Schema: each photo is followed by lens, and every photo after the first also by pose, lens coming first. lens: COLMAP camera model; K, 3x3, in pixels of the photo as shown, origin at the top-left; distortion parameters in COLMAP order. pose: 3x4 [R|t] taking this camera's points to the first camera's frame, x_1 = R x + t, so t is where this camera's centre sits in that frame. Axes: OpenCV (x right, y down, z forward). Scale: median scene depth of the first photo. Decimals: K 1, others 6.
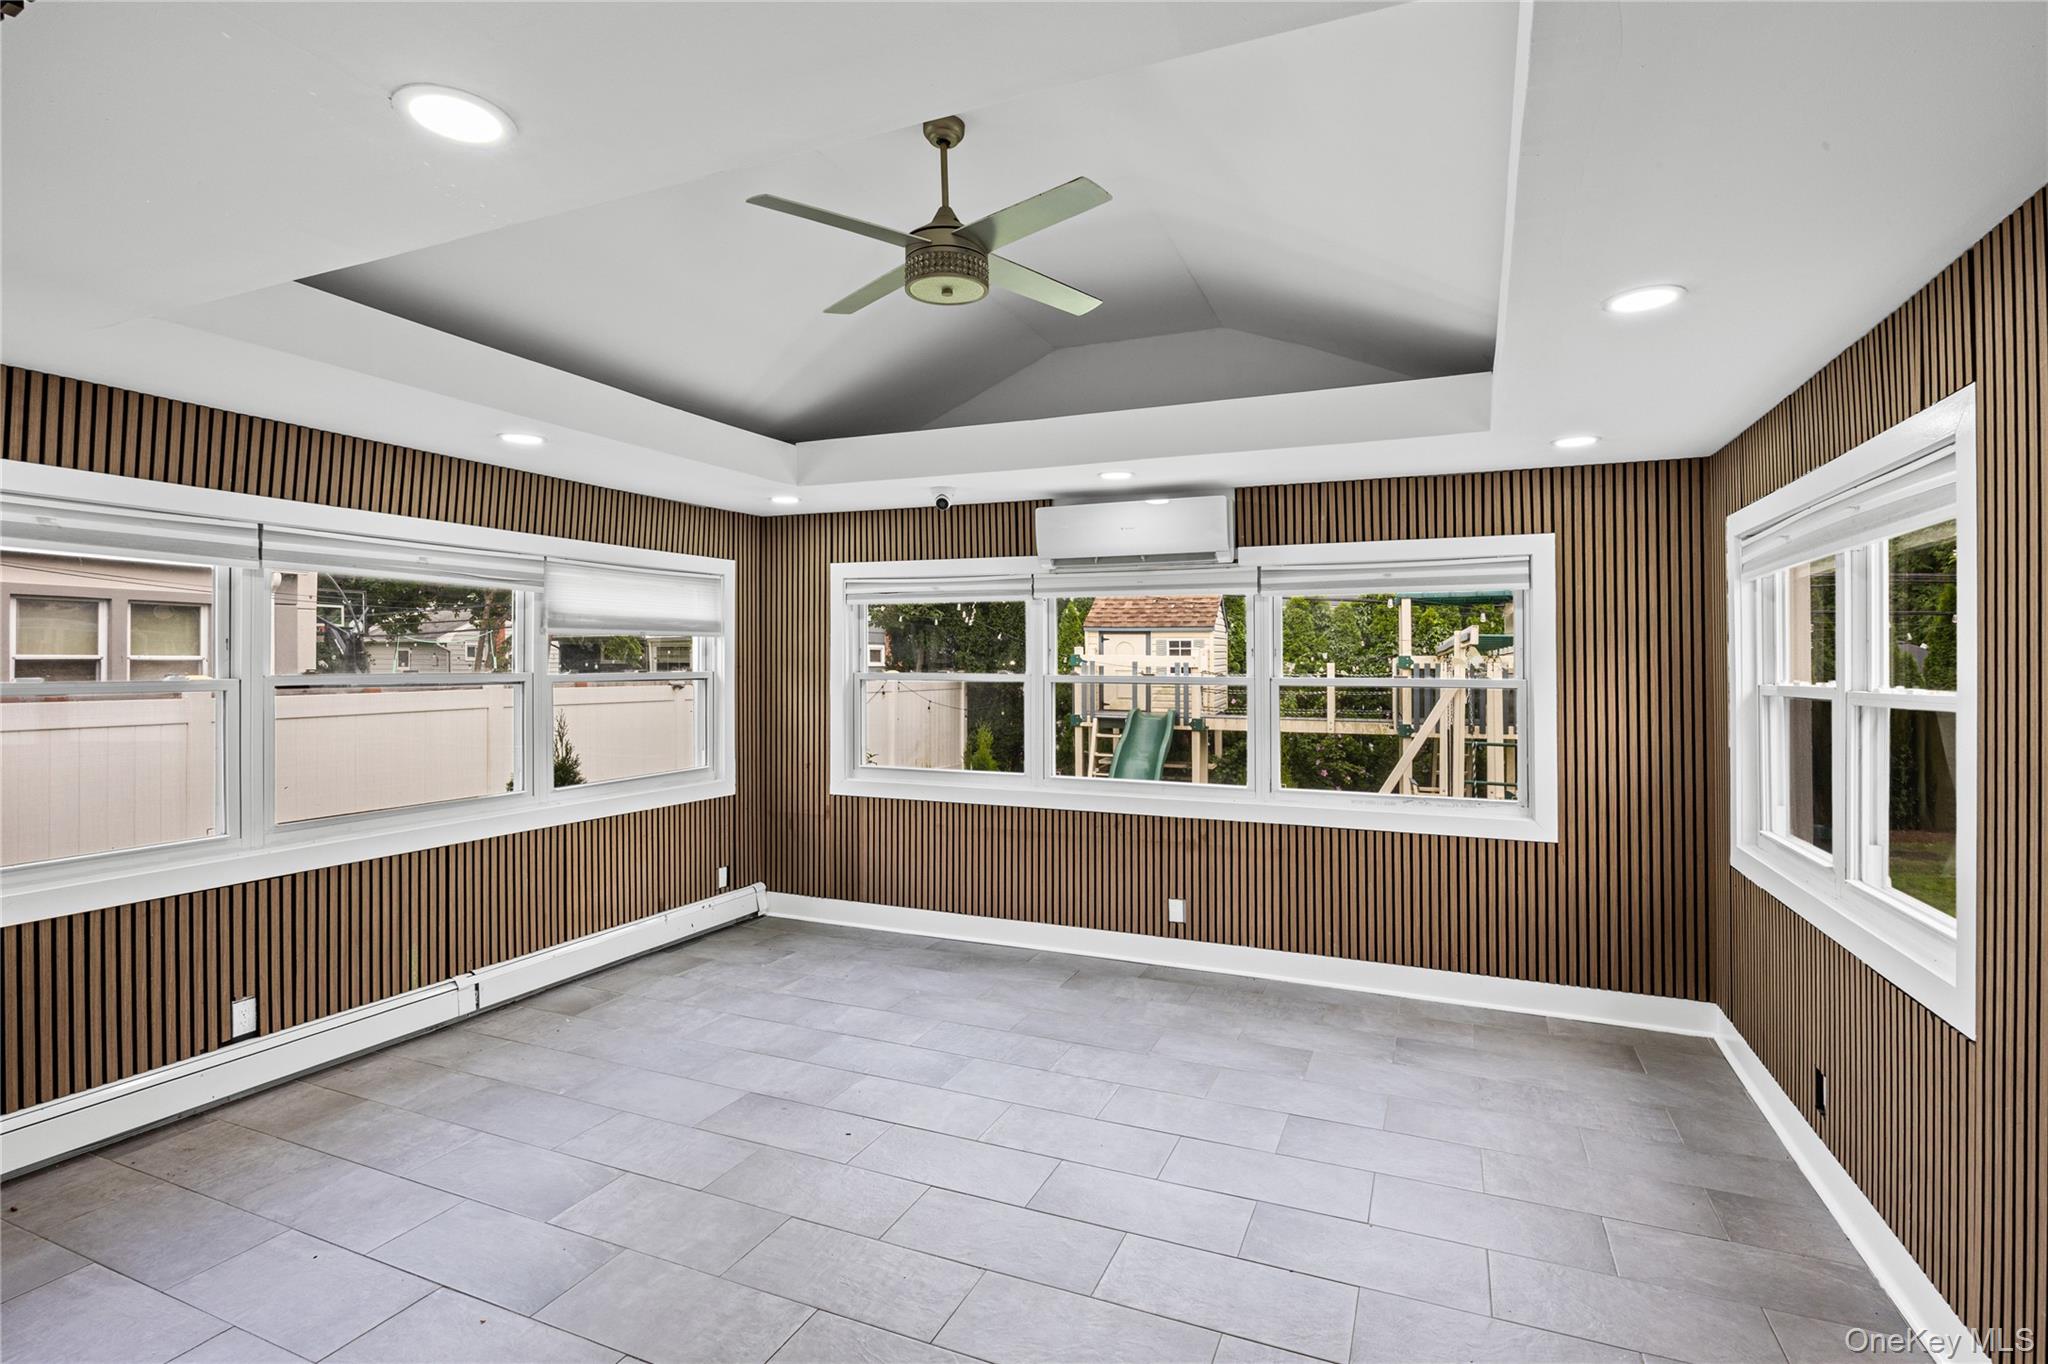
lens RADIAL K [[978.5, 0, 1024.0], [0, 978.5, 682.0], [0, 0, 1]] dist [-0.001285, 0.000066]
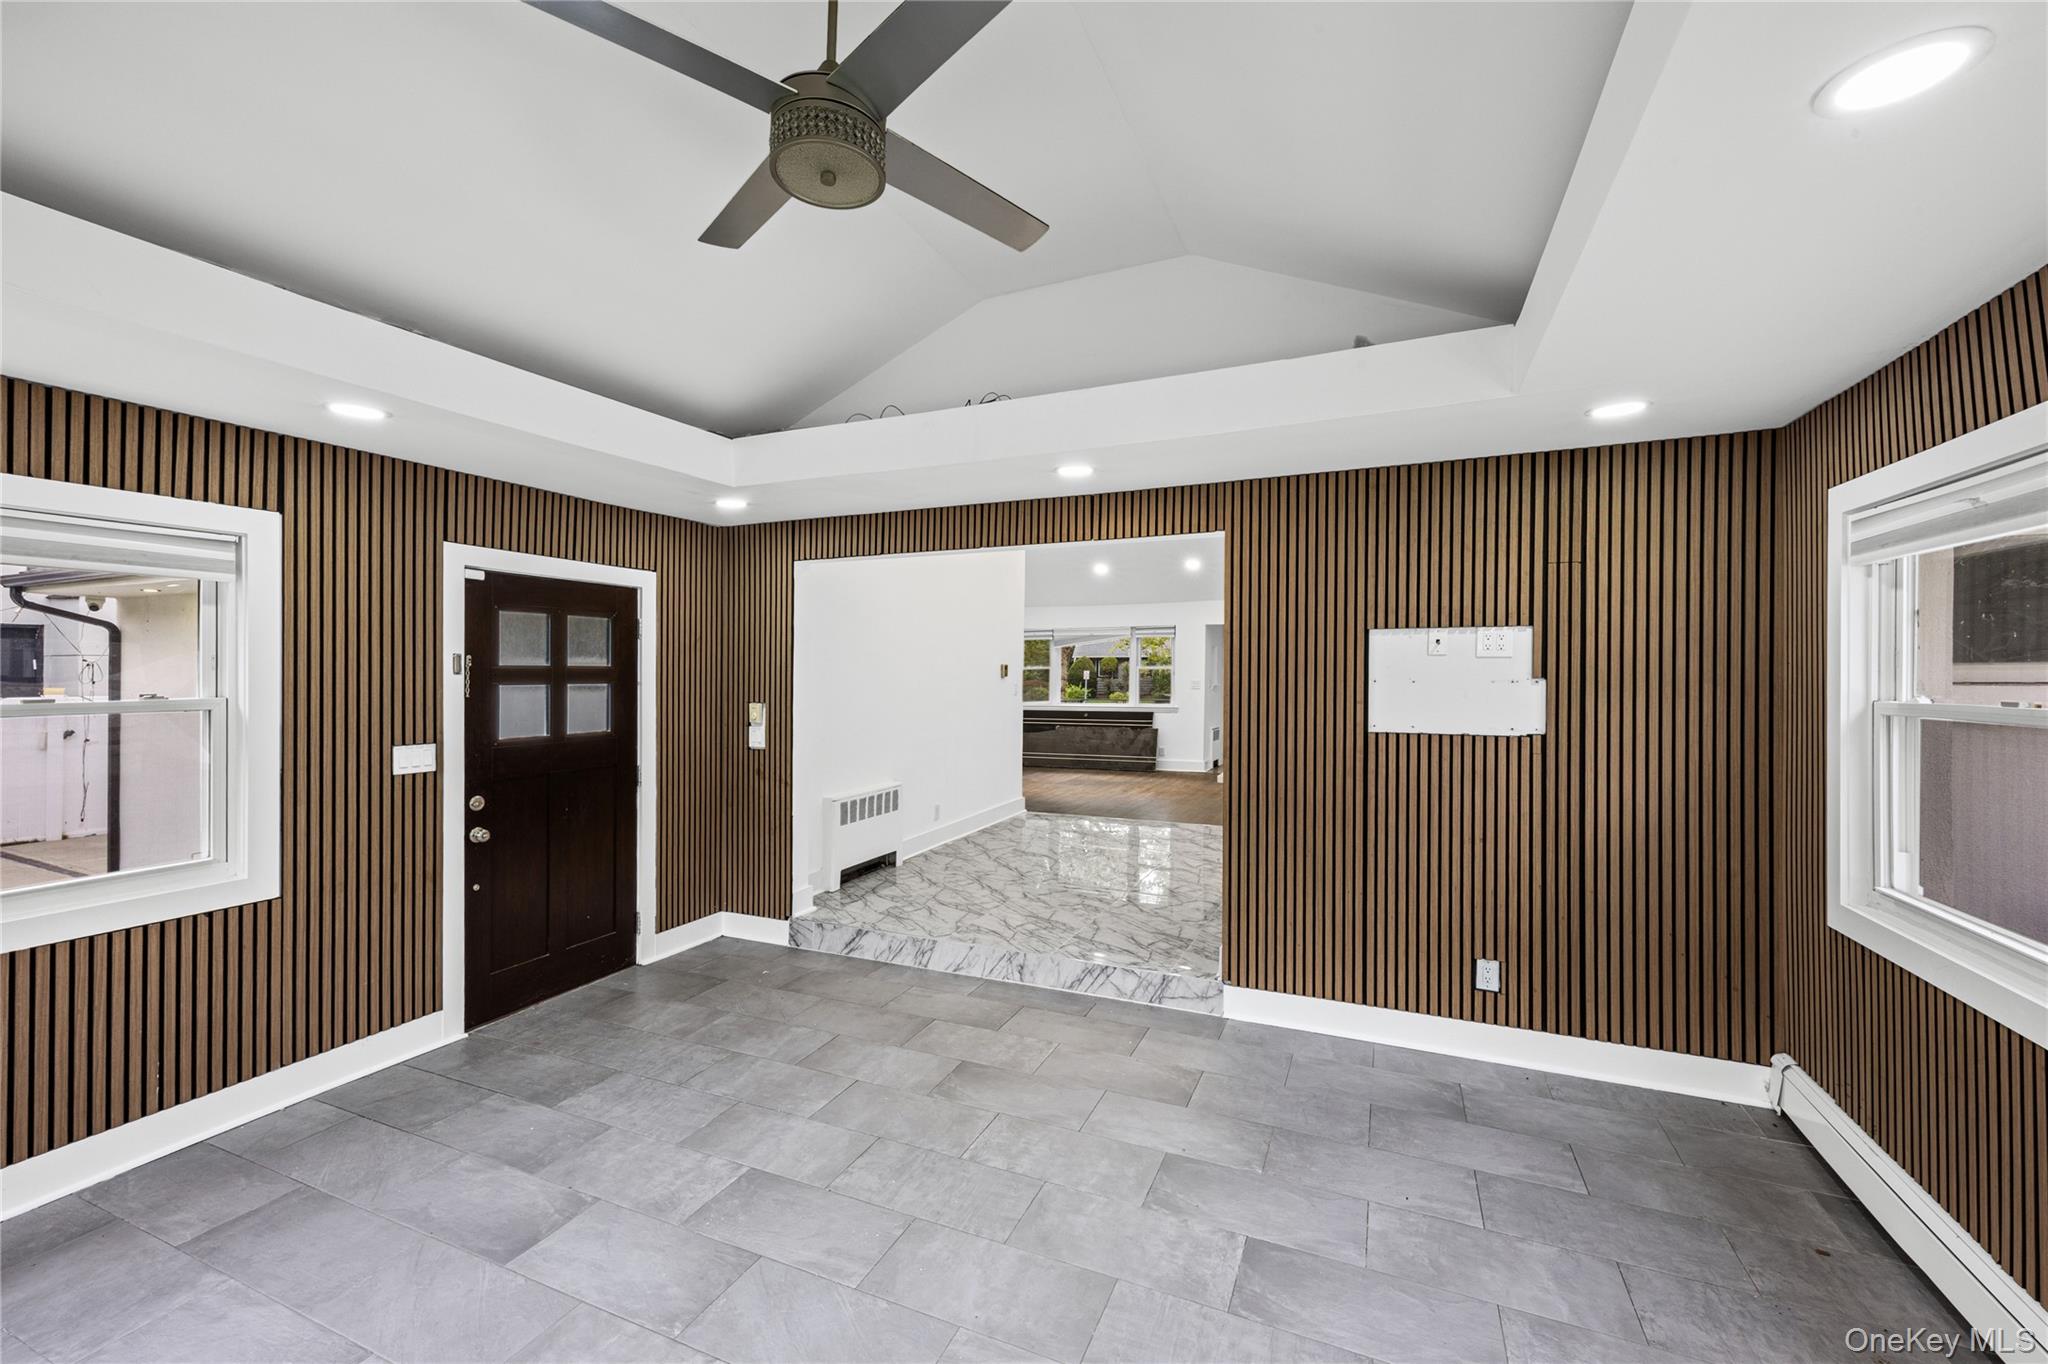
lens RADIAL K [[820.6, 0, 1014.0], [0, 820.6, 672.9], [0, 0, 1]] dist [0.003346, 0.000287]
pose [[-0.999818, 0.001757, 0.019014, -0.176790], [0.002039, 0.999888, 0.014802, -0.024163], [-0.018986, 0.014838, -0.999710, 1.188876]]
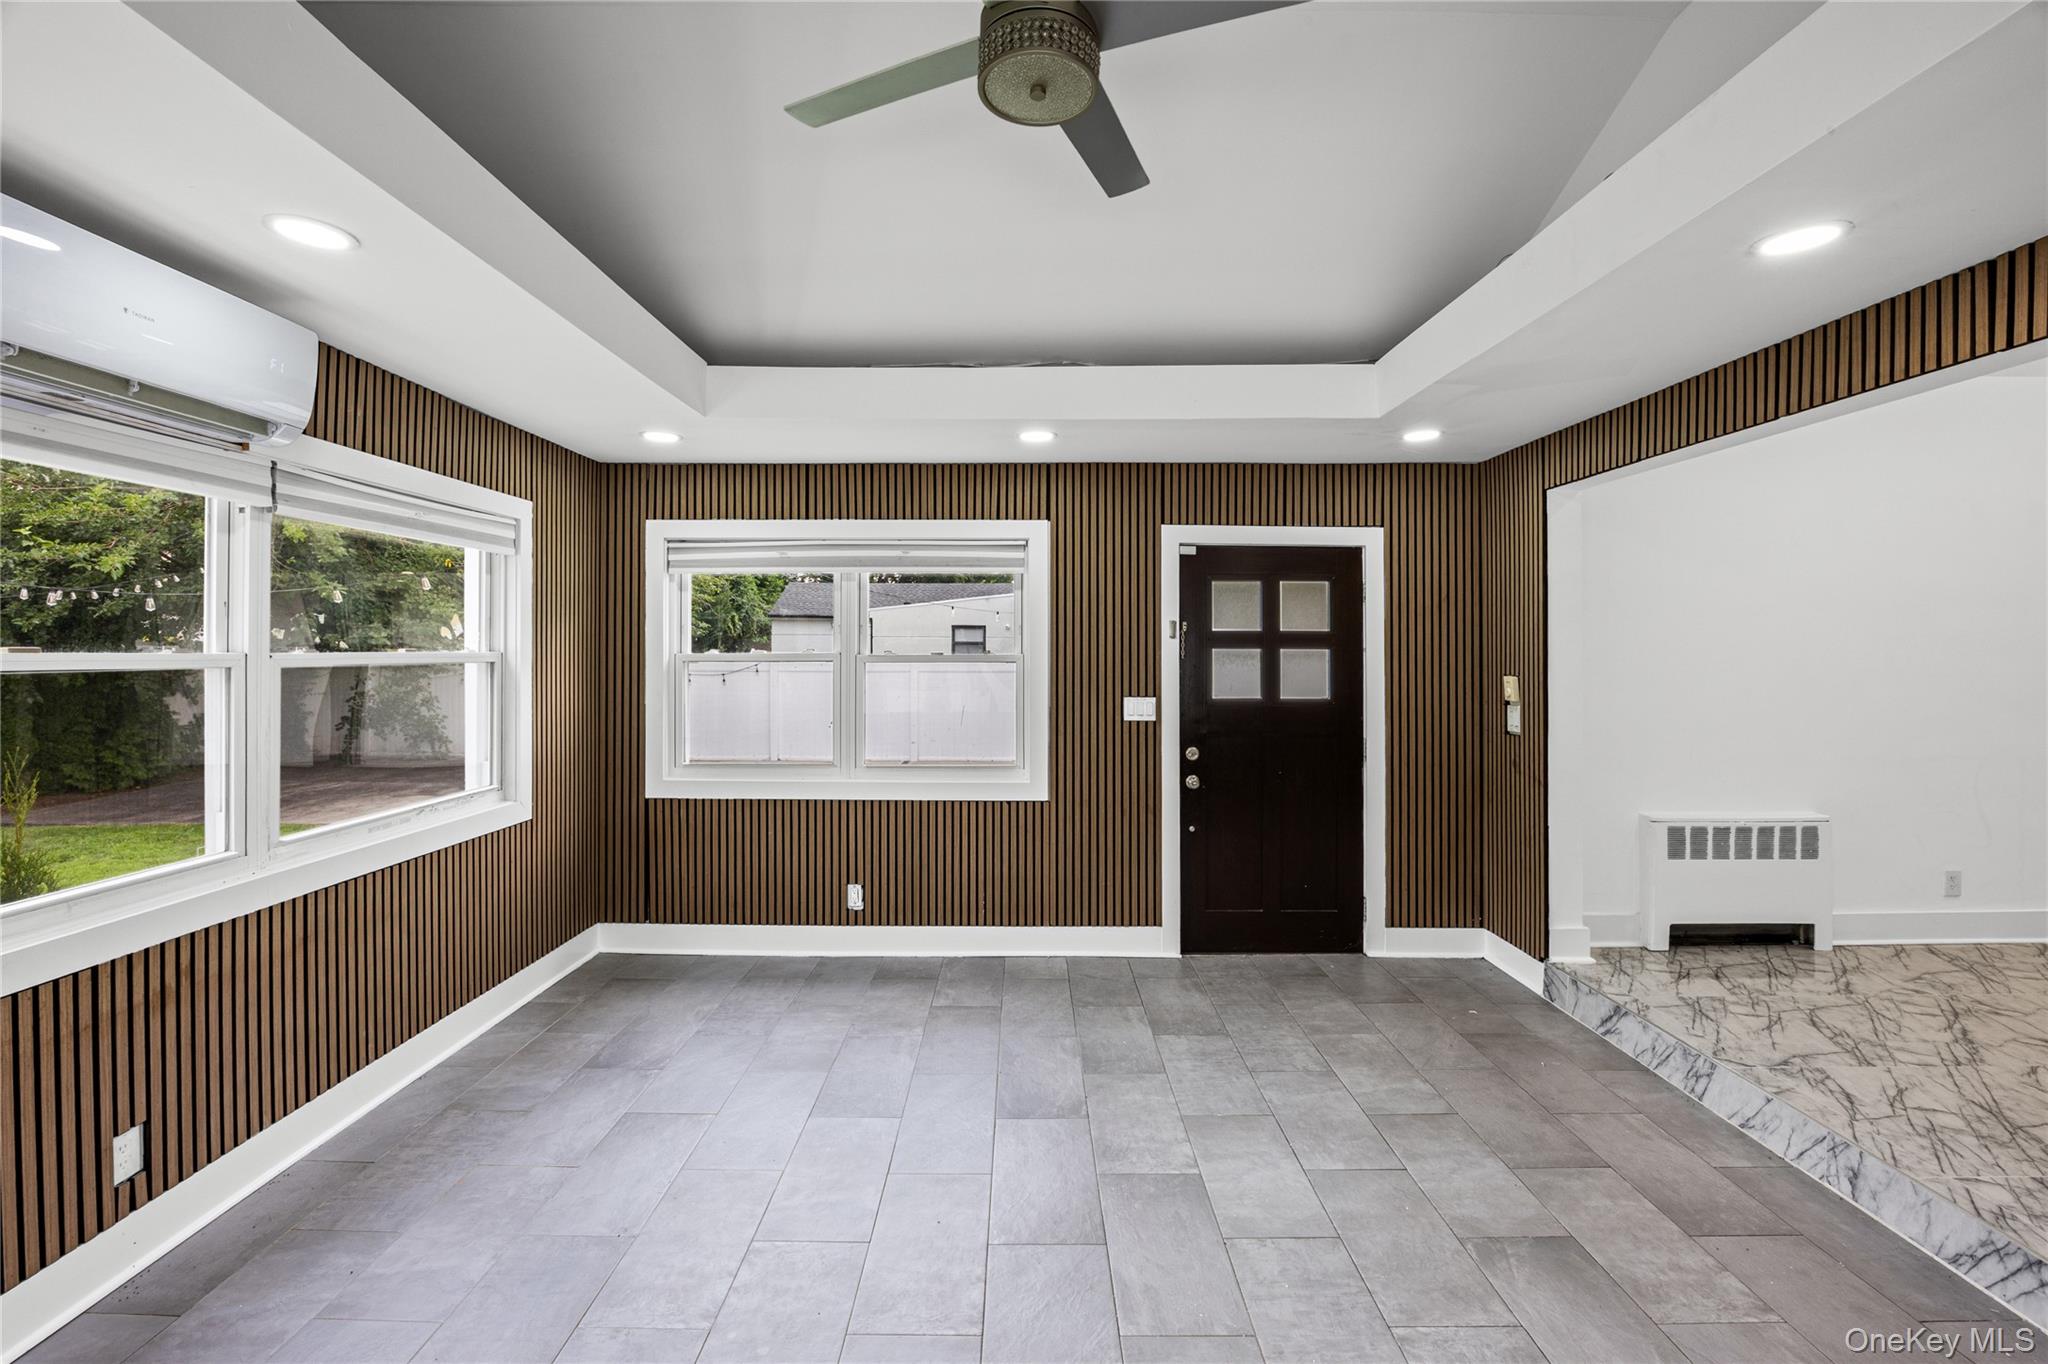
lens RADIAL K [[872.6, 0, 1027.2], [0, 872.6, 643.7], [0, 0, 1]] dist [-0.016024, 0.000485]
pose [[-0.394683, 0.005102, 0.918803, -0.466925], [0.010296, 0.999946, -0.001130, -0.005778], [-0.918760, 0.009014, -0.394714, 0.918343]]
